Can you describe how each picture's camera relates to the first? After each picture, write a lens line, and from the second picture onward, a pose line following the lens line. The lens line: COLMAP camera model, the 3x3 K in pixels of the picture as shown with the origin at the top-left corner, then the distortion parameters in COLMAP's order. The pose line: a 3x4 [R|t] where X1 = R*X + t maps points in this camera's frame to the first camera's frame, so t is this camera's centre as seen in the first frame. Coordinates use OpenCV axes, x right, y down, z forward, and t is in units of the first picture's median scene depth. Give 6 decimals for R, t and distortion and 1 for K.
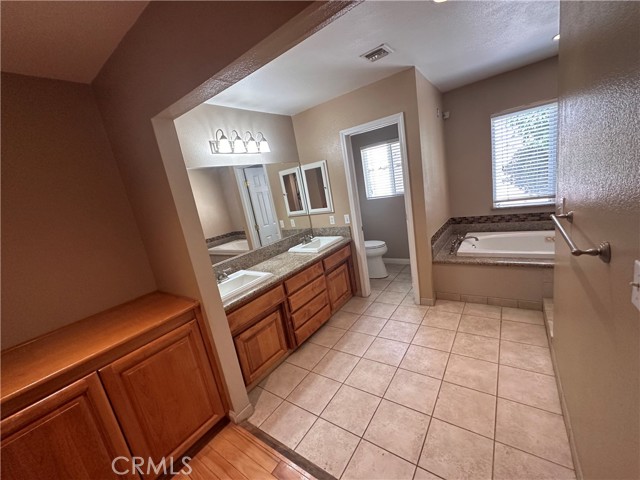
lens RADIAL K [[255.7, 0, 317.8], [0, 255.7, 238.8], [0, 0, 1]] dist [-0.003577, 0.000809]
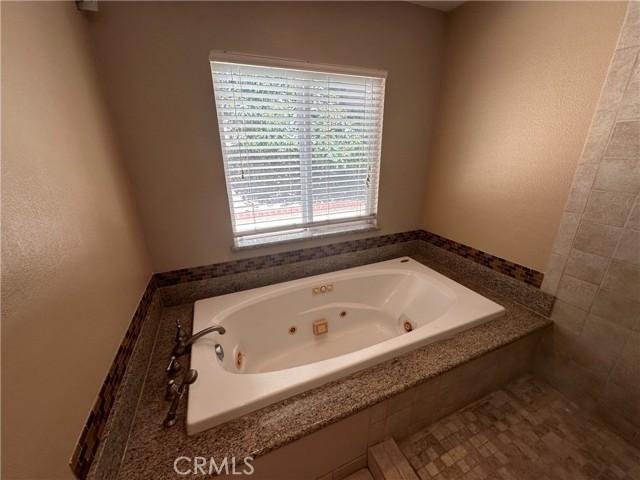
lens RADIAL K [[255.7, 0, 318.5], [0, 255.7, 240.2], [0, 0, 1]] dist [-0.003577, 0.000809]
pose [[0.511390, -0.132775, 0.849030, 0.329050], [0.099715, 0.990486, 0.094836, -0.168050], [-0.853544, 0.036163, 0.519764, 0.577135]]
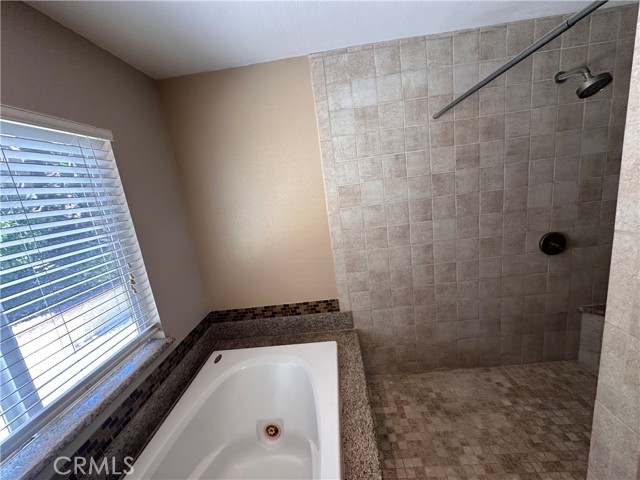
lens RADIAL K [[255.7, 0, 320.6], [0, 255.7, 240.4], [0, 0, 1]] dist [-0.003577, 0.000809]
pose [[-0.517796, 0.065294, 0.853009, 0.438304], [0.380358, 0.910687, 0.161177, -0.251254], [-0.766300, 0.407905, -0.496385, 0.733024]]
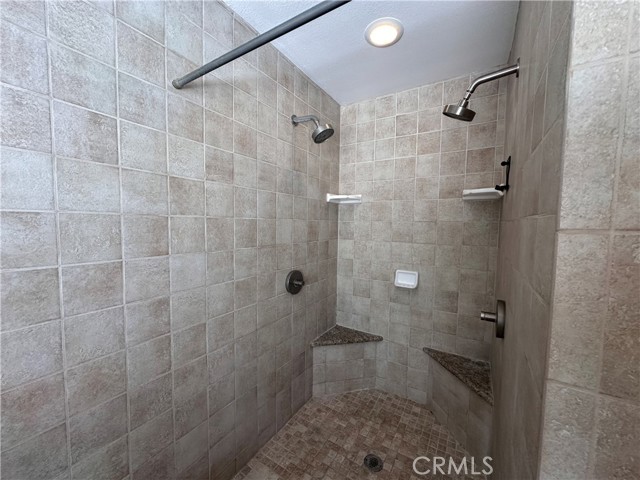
lens RADIAL K [[255.7, 0, 319.8], [0, 255.7, 239.8], [0, 0, 1]] dist [-0.003577, 0.000809]
pose [[-0.985253, 0.162442, -0.053754, 0.604122], [0.141849, 0.951123, 0.274305, -0.190681], [0.095685, 0.262635, -0.960139, 0.578650]]
